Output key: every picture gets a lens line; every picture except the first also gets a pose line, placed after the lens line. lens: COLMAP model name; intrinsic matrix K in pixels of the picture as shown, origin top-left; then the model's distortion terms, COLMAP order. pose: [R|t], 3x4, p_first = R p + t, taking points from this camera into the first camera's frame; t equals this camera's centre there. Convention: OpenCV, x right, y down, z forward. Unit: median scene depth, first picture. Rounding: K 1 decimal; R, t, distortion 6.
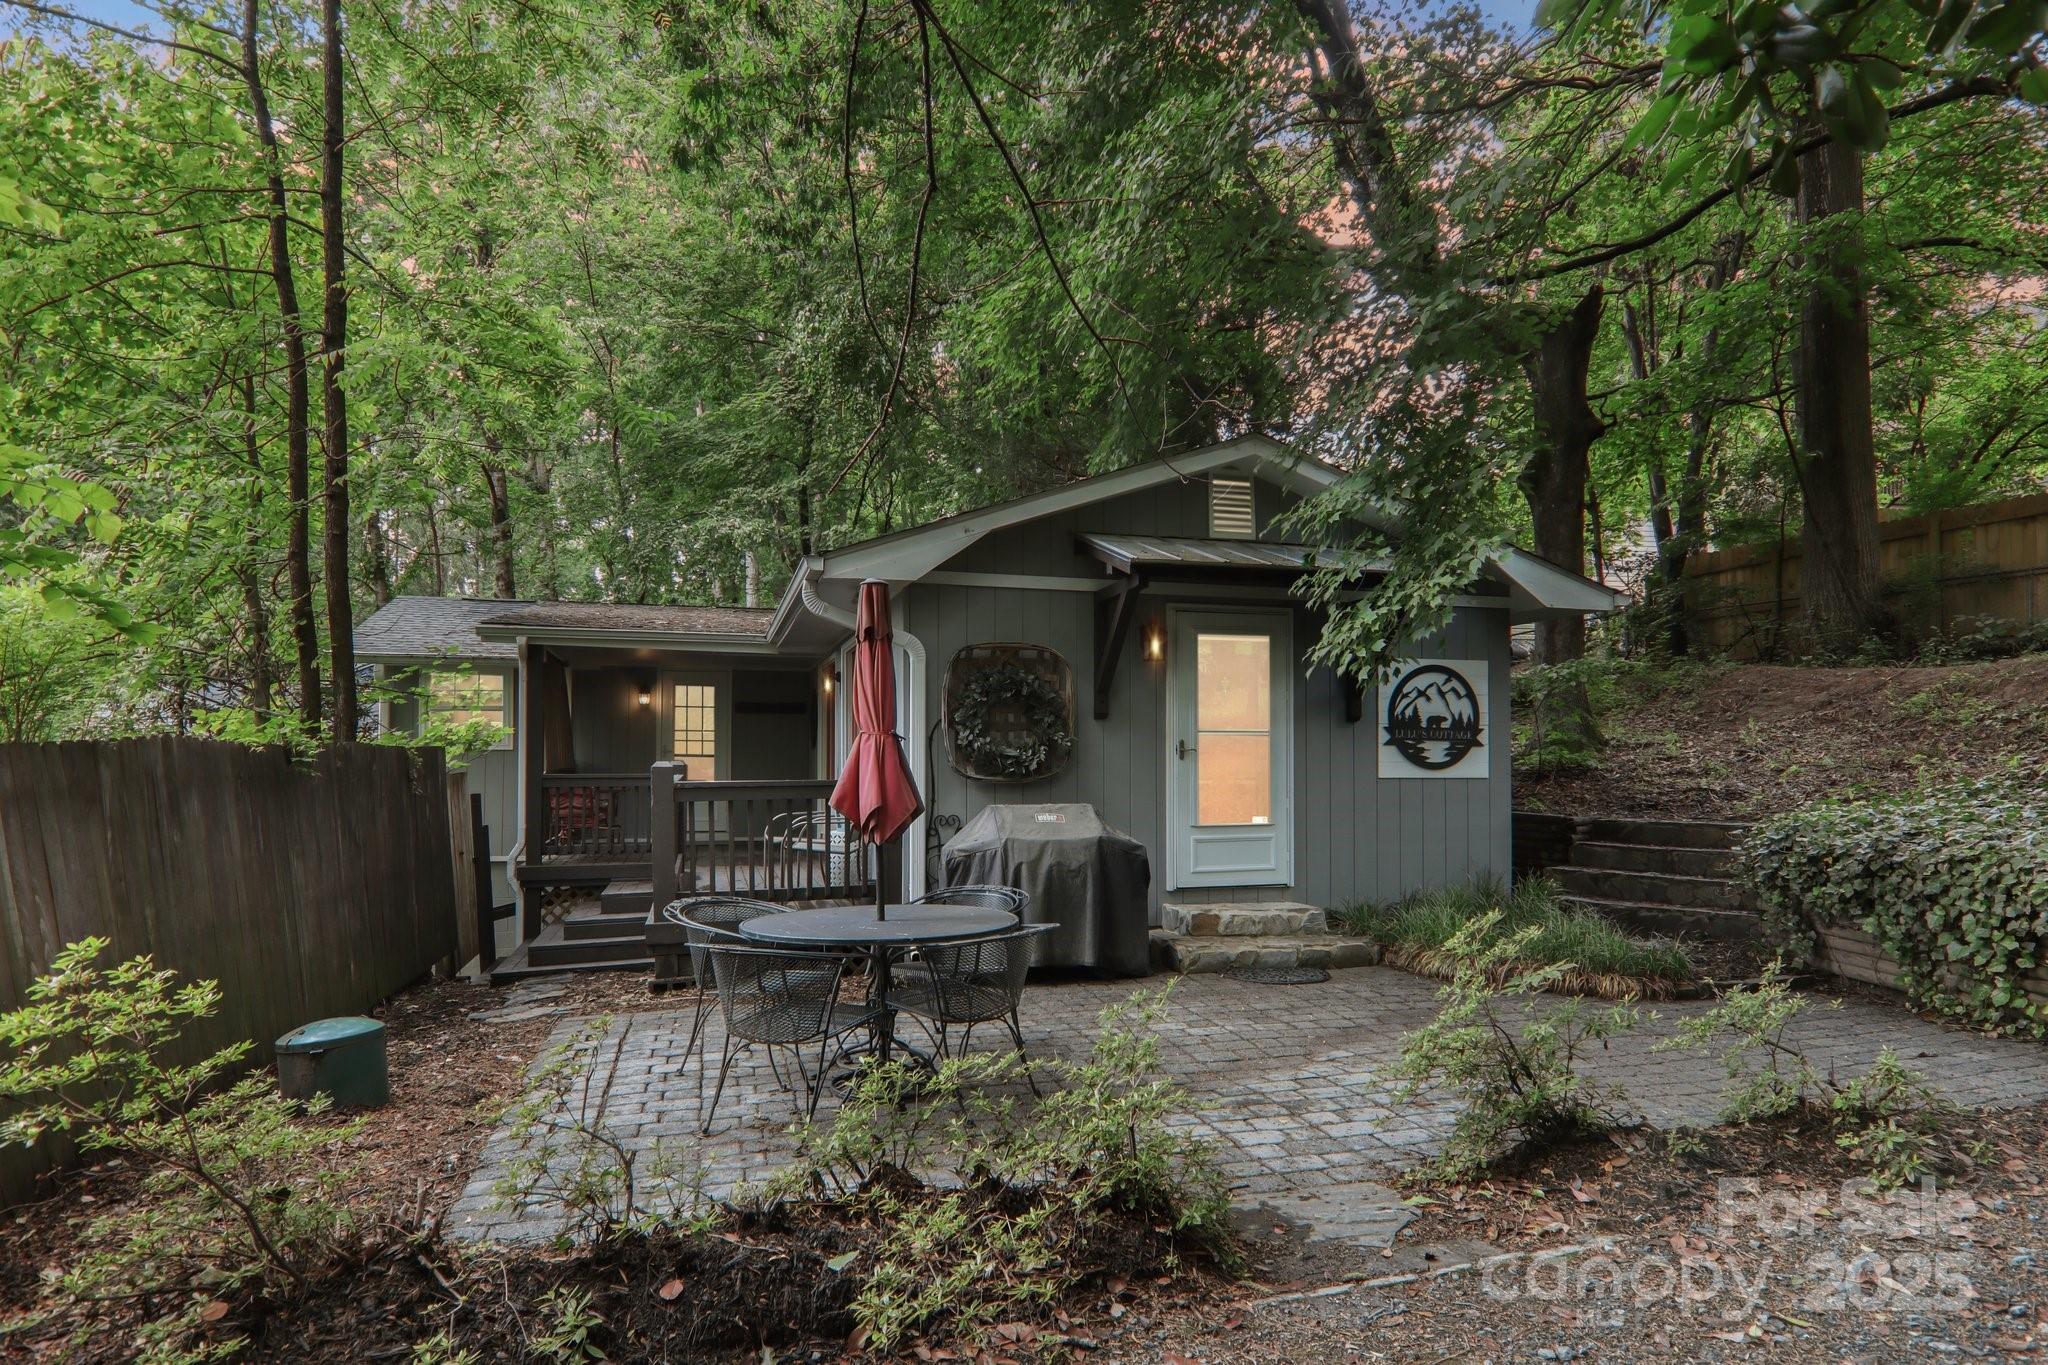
lens RADIAL K [[1066.2, 0, 1024.1], [0, 1066.2, 740.0], [0, 0, 1]] dist [-0.003002, -0.000697]
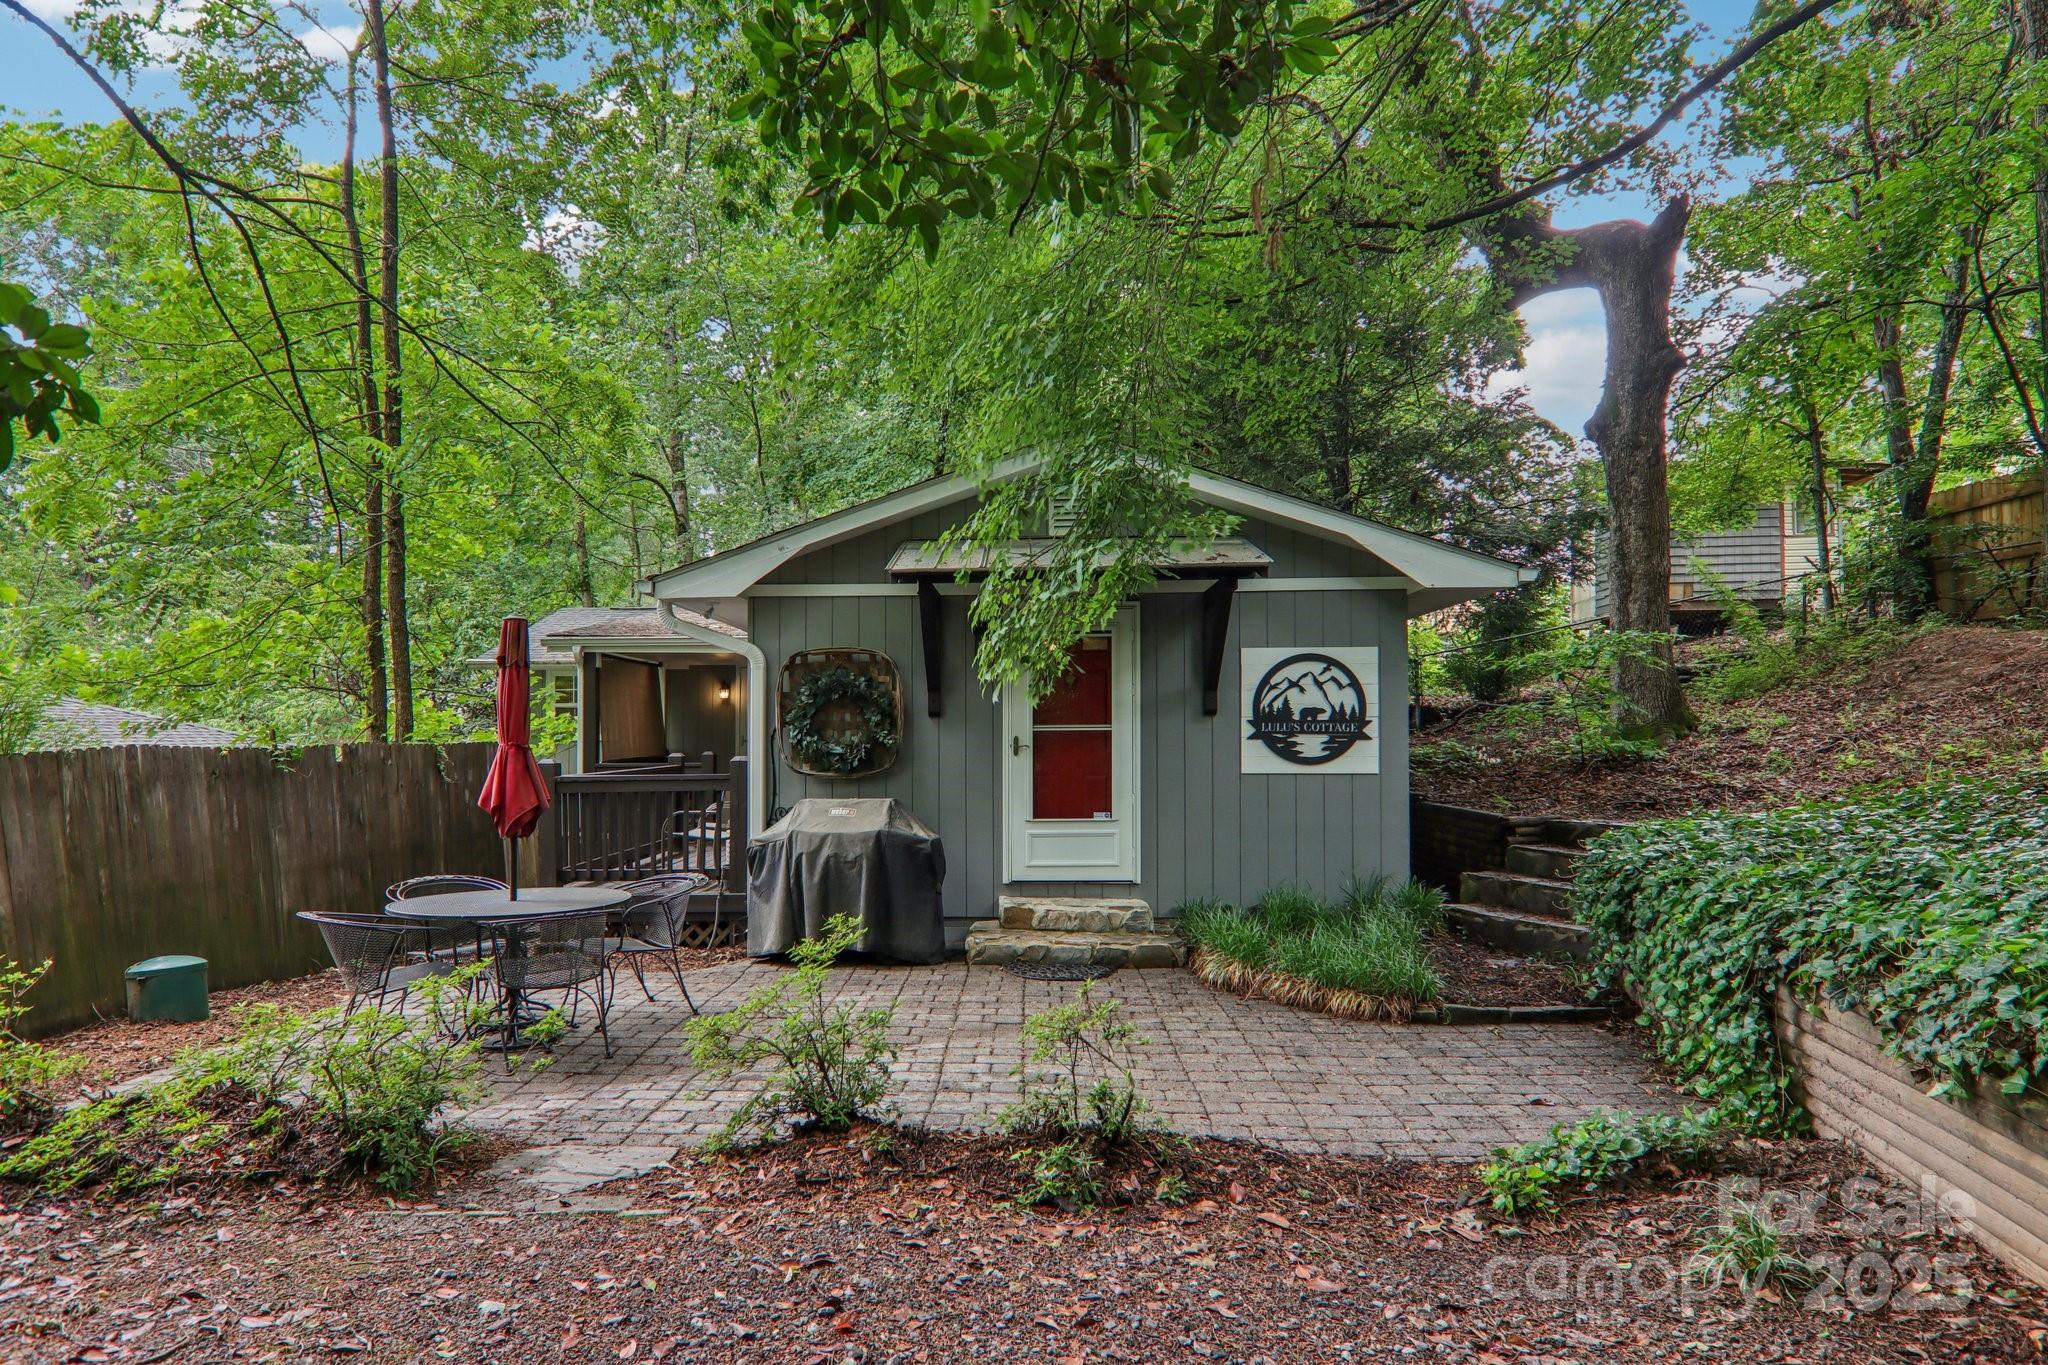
lens RADIAL K [[1097.2, 0, 1017.6], [0, 1097.2, 722.3], [0, 0, 1]] dist [-0.000032, -0.001117]
pose [[0.952867, -0.008704, -0.303265, 0.456535], [0.010659, 0.999932, 0.004793, -0.018002], [0.303202, -0.007800, 0.952894, -0.000604]]
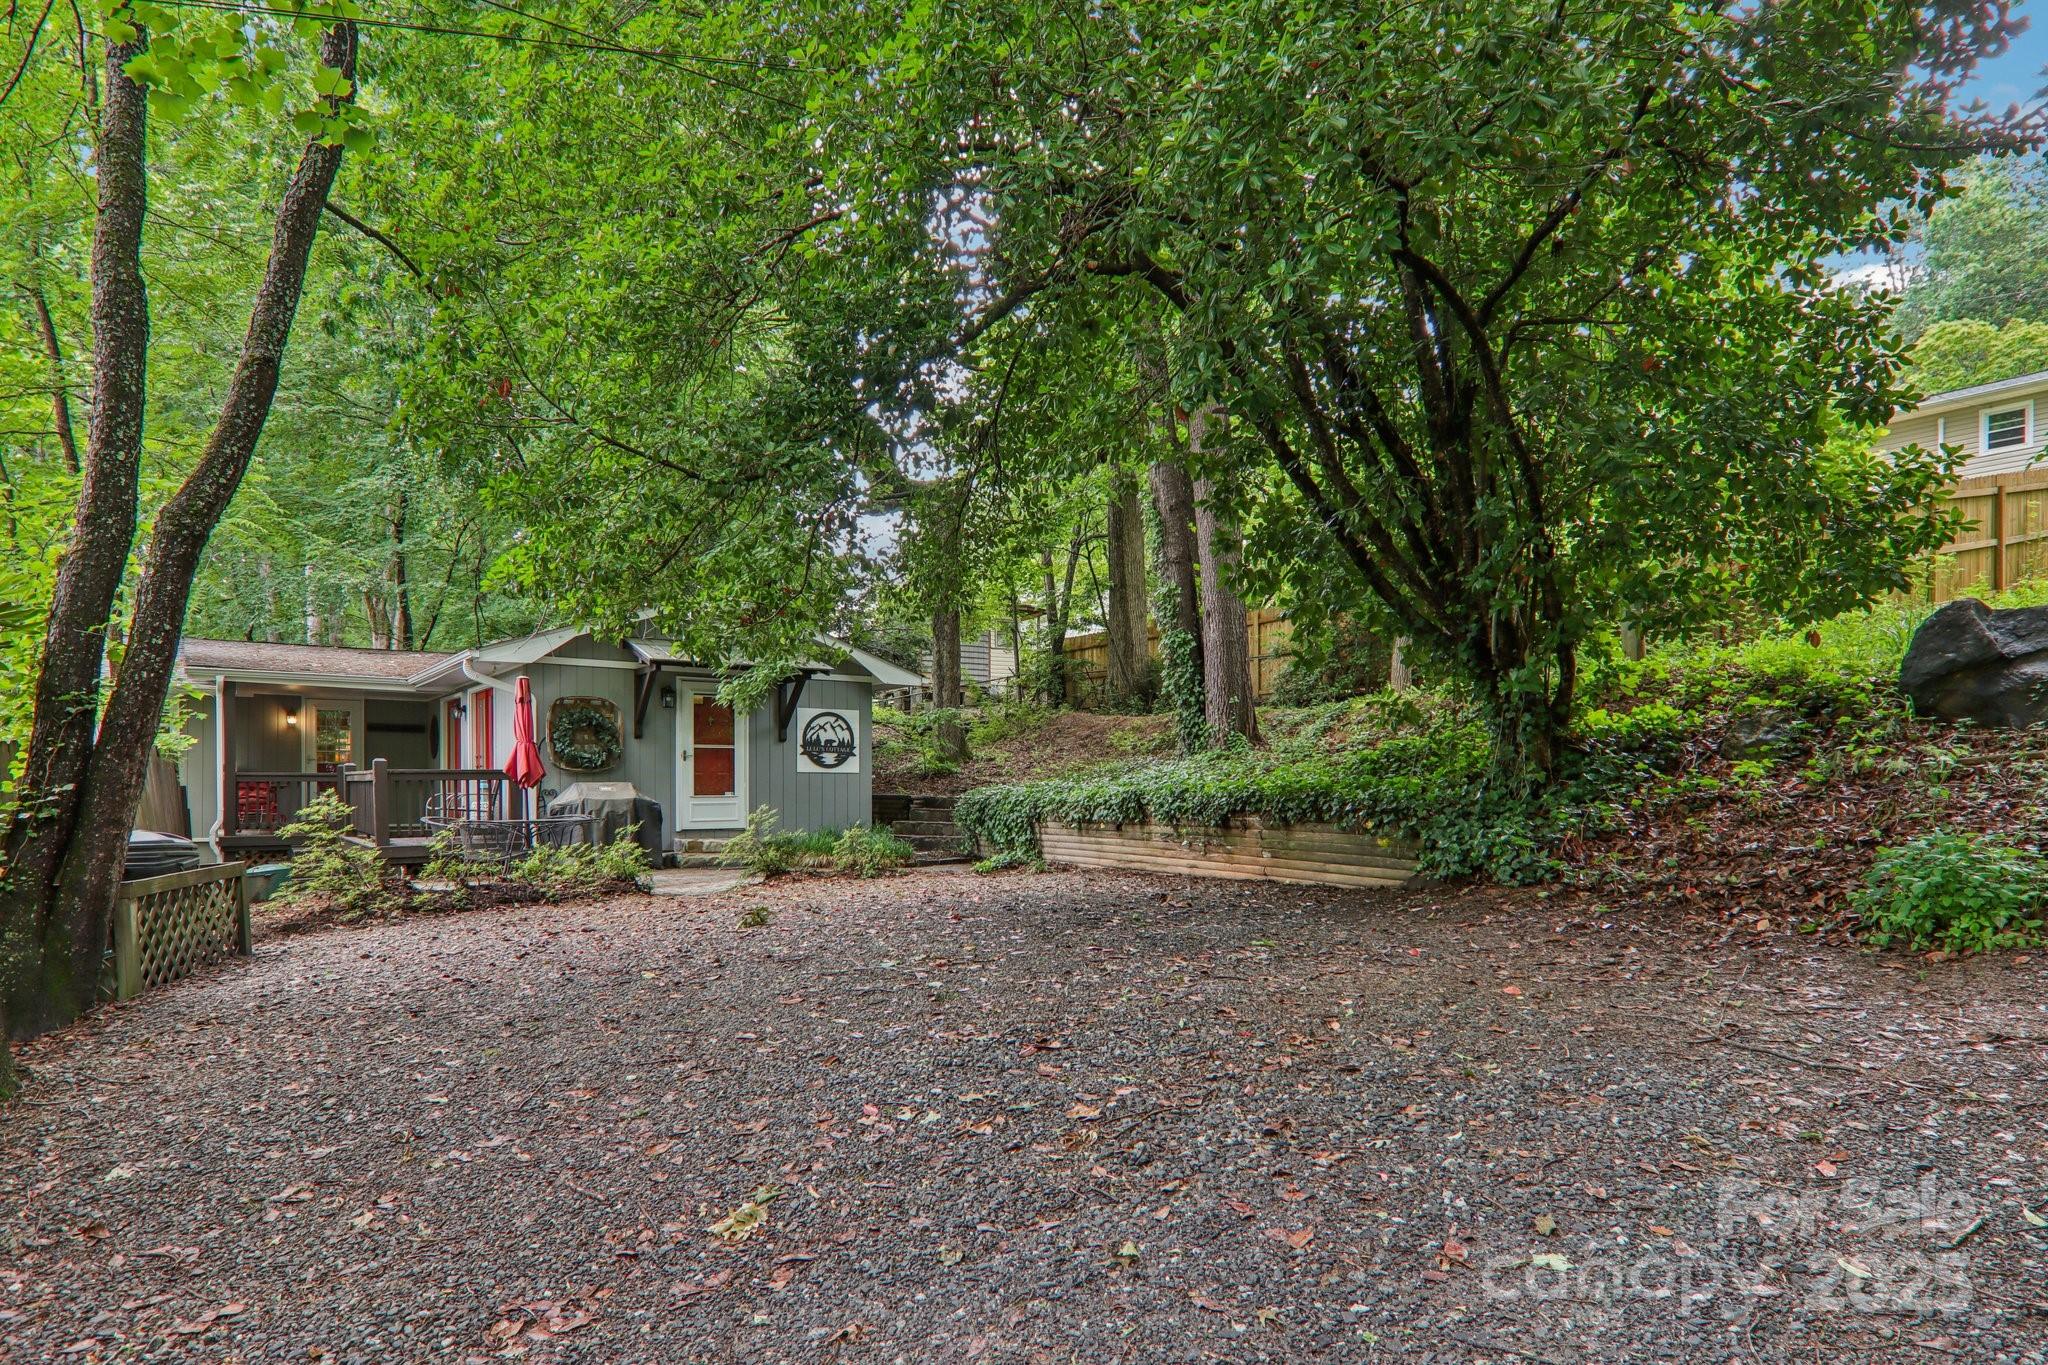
lens RADIAL K [[1120.7, 0, 1024.3], [0, 1120.7, 786.7], [0, 0, 1]] dist [-0.002424, -0.000690]
pose [[0.936276, -0.001415, 0.351263, 0.015607], [-0.004733, 0.999850, 0.016643, 0.027633], [-0.351234, -0.017245, 0.936129, -1.018716]]
